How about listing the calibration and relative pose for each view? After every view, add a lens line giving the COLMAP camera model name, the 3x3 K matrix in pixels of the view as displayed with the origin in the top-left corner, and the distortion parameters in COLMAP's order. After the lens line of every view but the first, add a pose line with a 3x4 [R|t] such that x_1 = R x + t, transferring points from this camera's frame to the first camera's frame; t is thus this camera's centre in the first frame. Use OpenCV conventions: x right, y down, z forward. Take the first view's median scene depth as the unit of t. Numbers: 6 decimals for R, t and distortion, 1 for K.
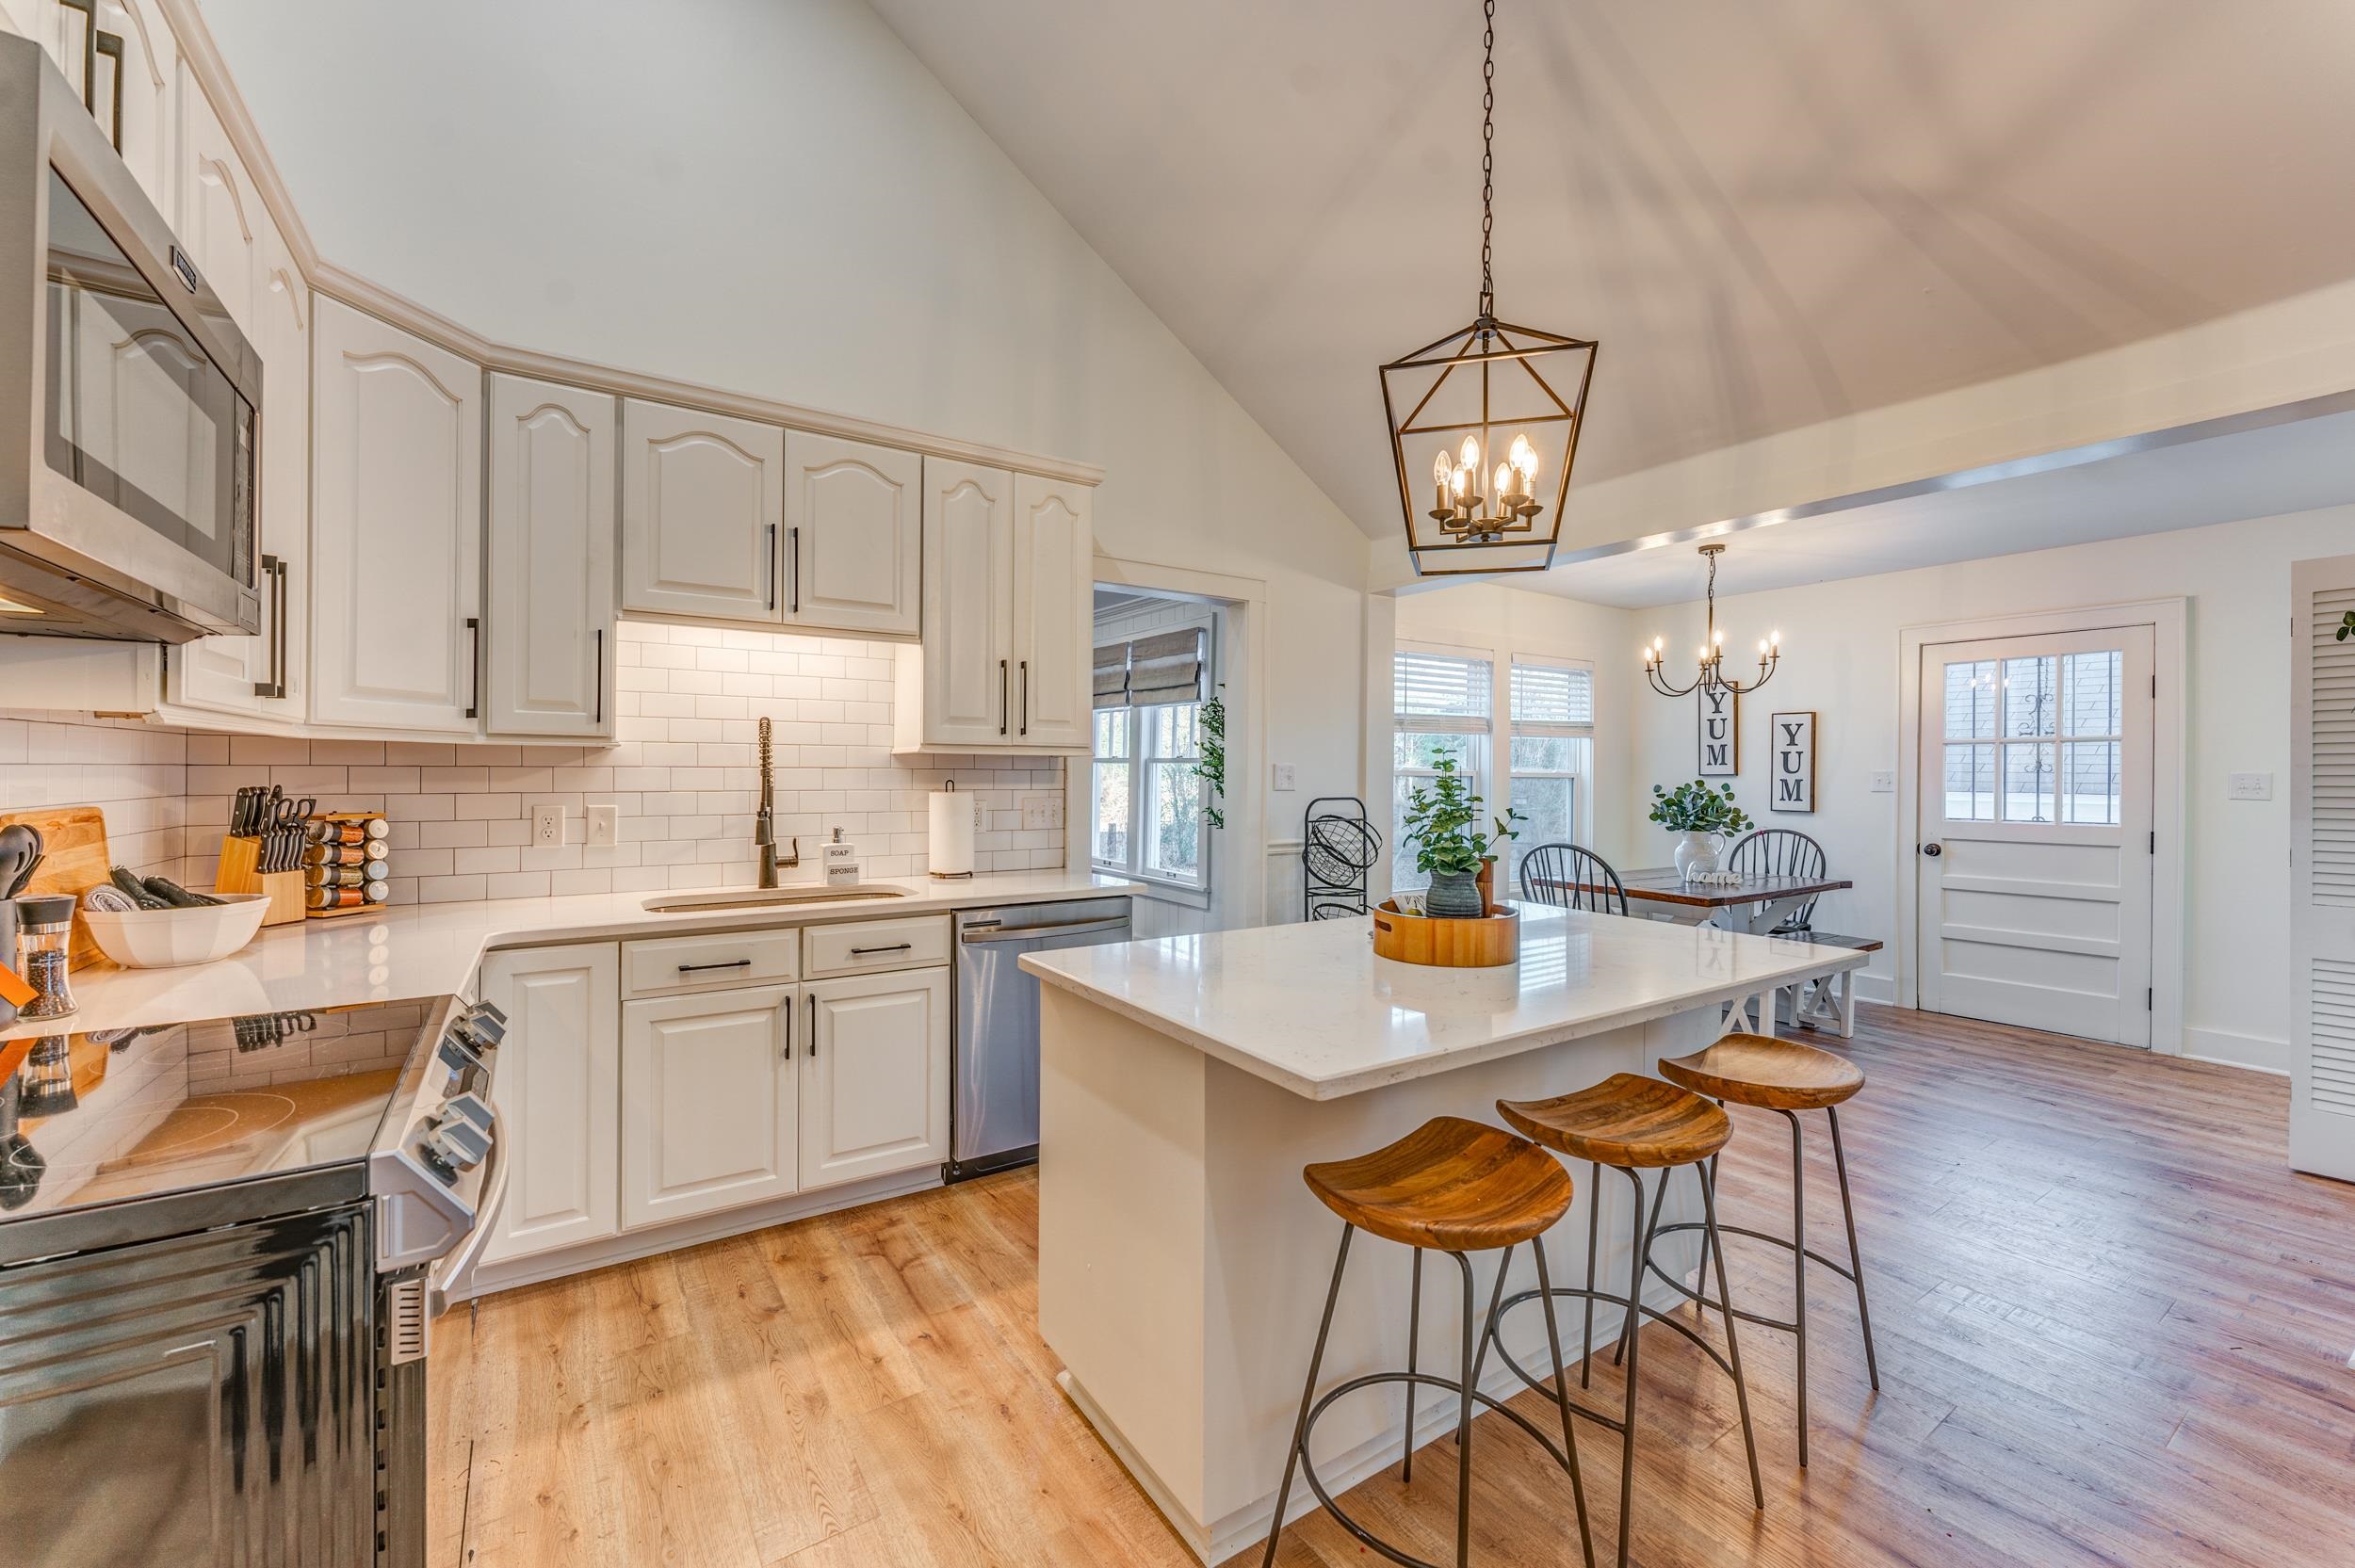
lens RADIAL K [[953.6, 0, 1158.6], [0, 953.6, 785.8], [0, 0, 1]] dist [0.001462, -0.000022]
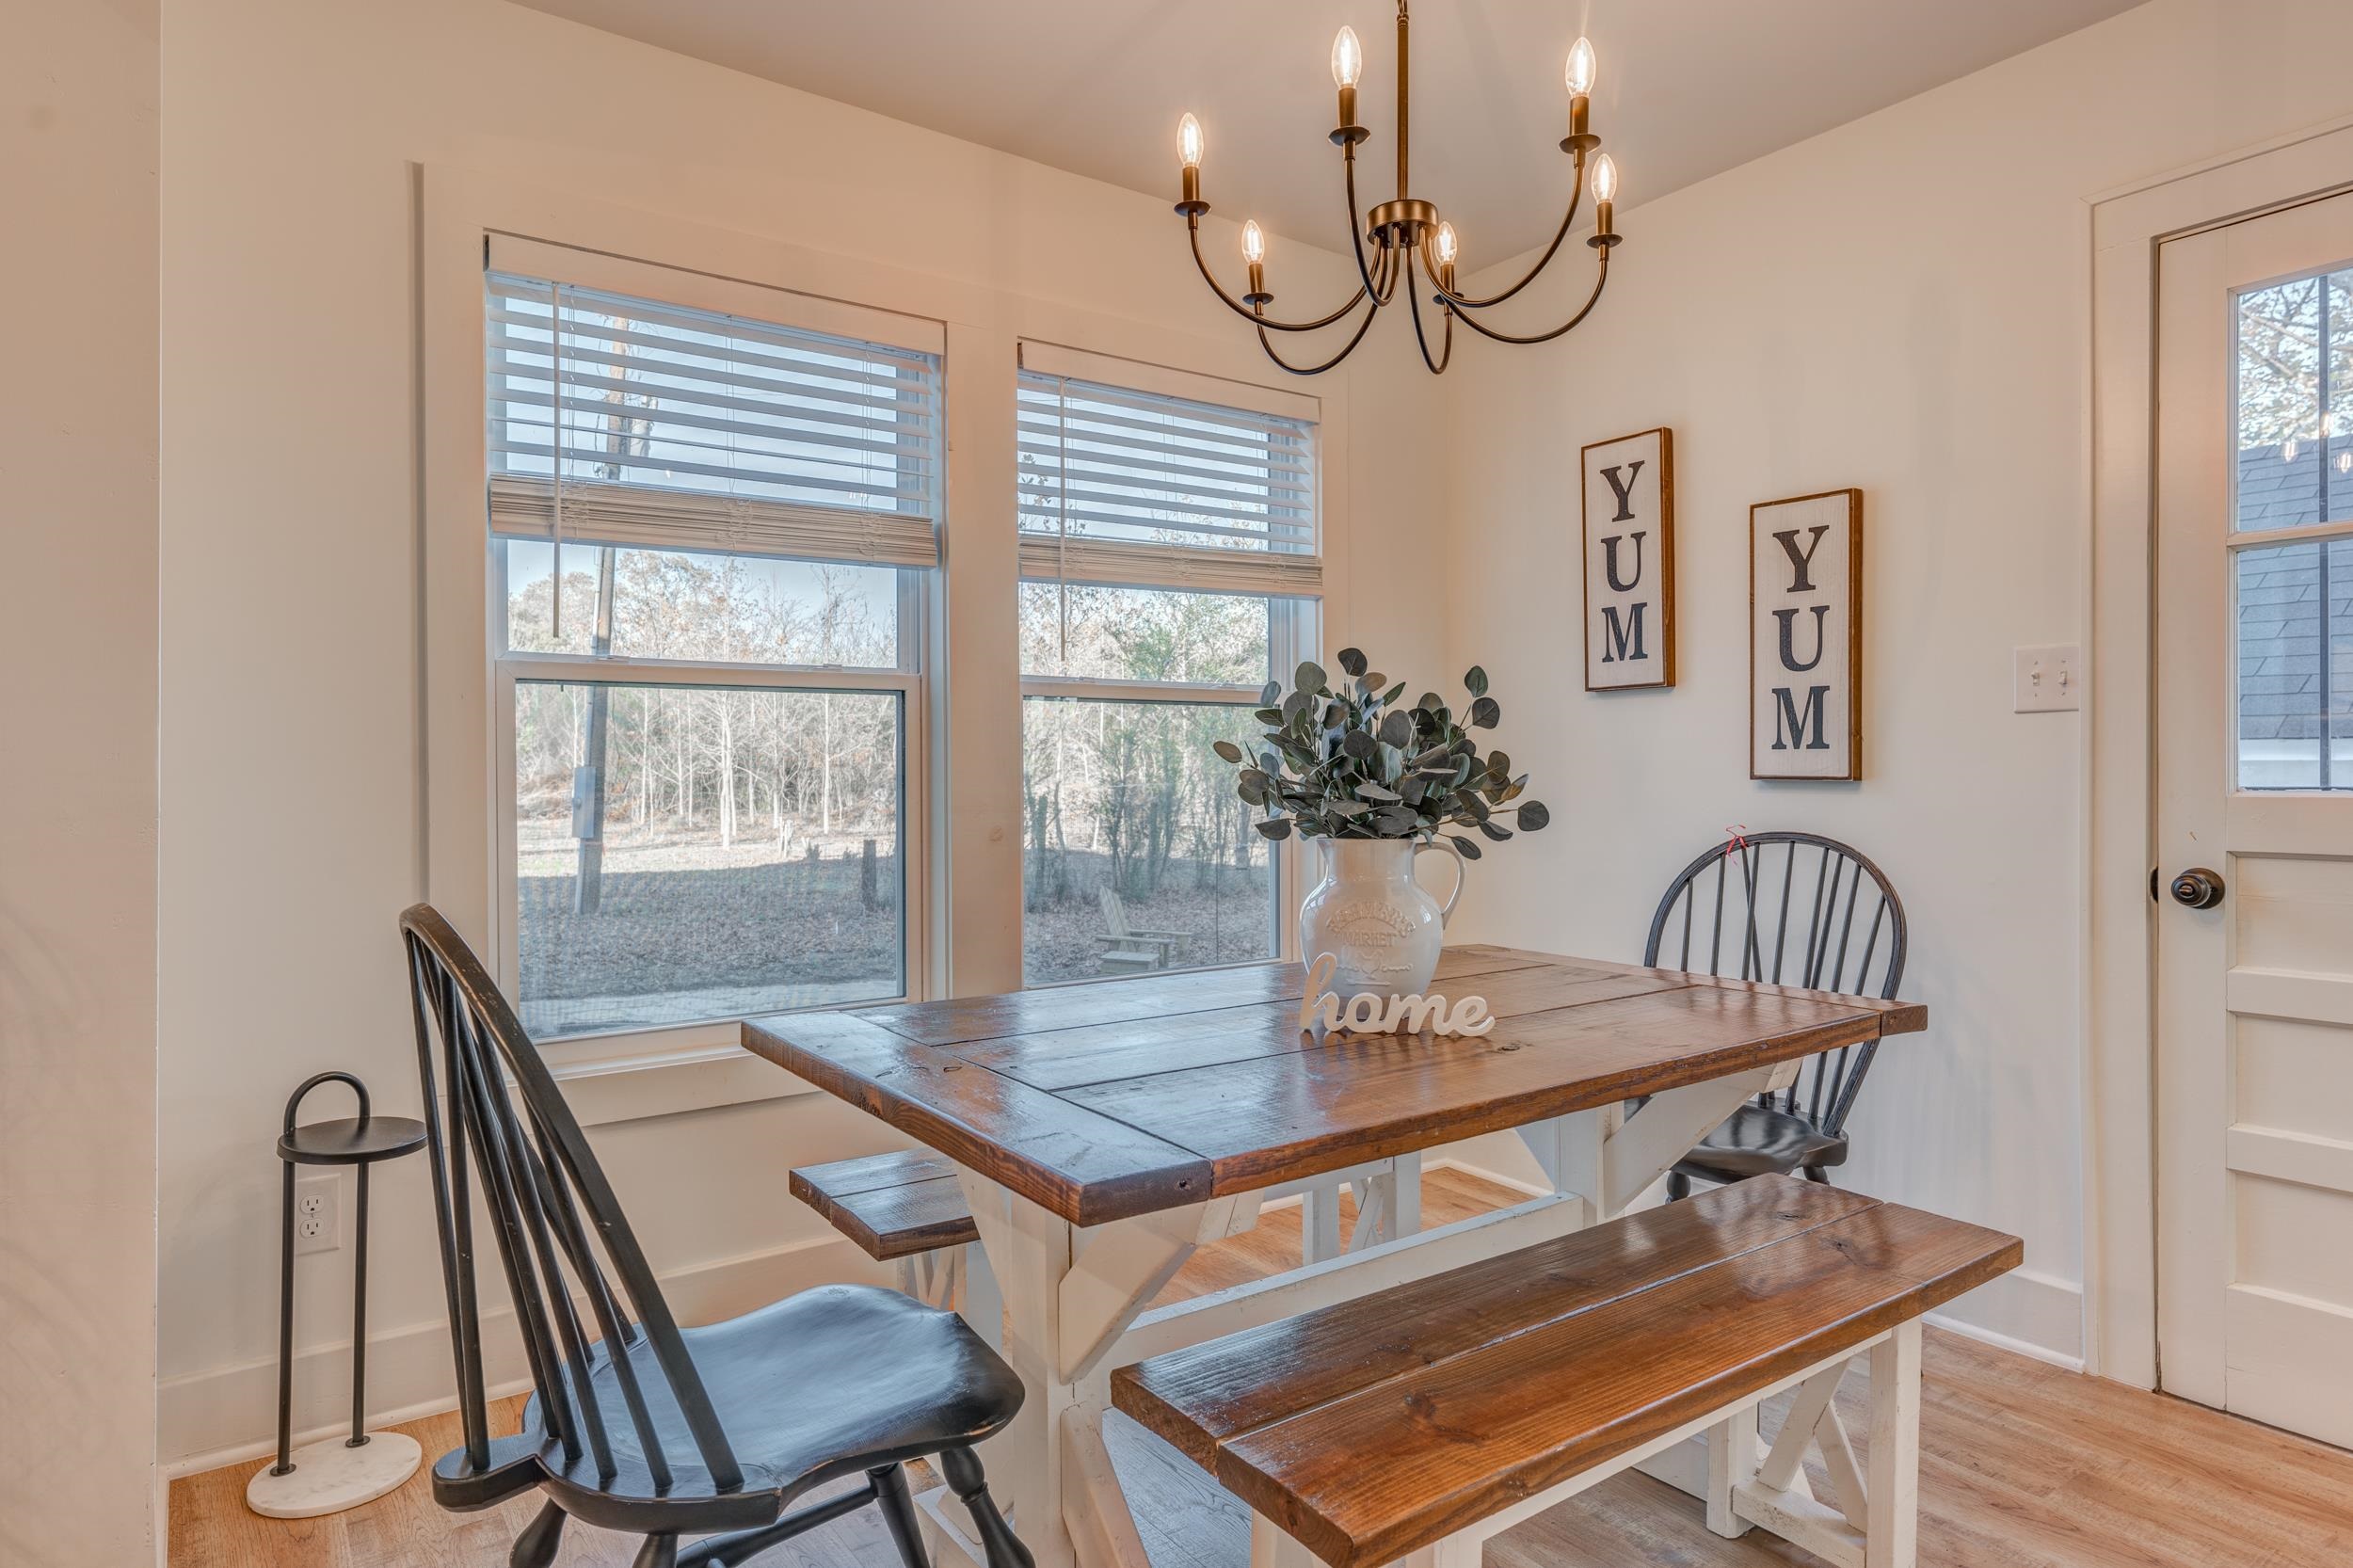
lens RADIAL K [[1280.6, 0, 1187.0], [0, 1280.6, 786.8], [0, 0, 1]] dist [-0.025515, -0.000166]
pose [[0.999878, -0.013461, 0.007965, 0.440160], [0.013516, 0.999885, -0.006901, 0.029883], [-0.007872, 0.007008, 0.999944, 0.544395]]
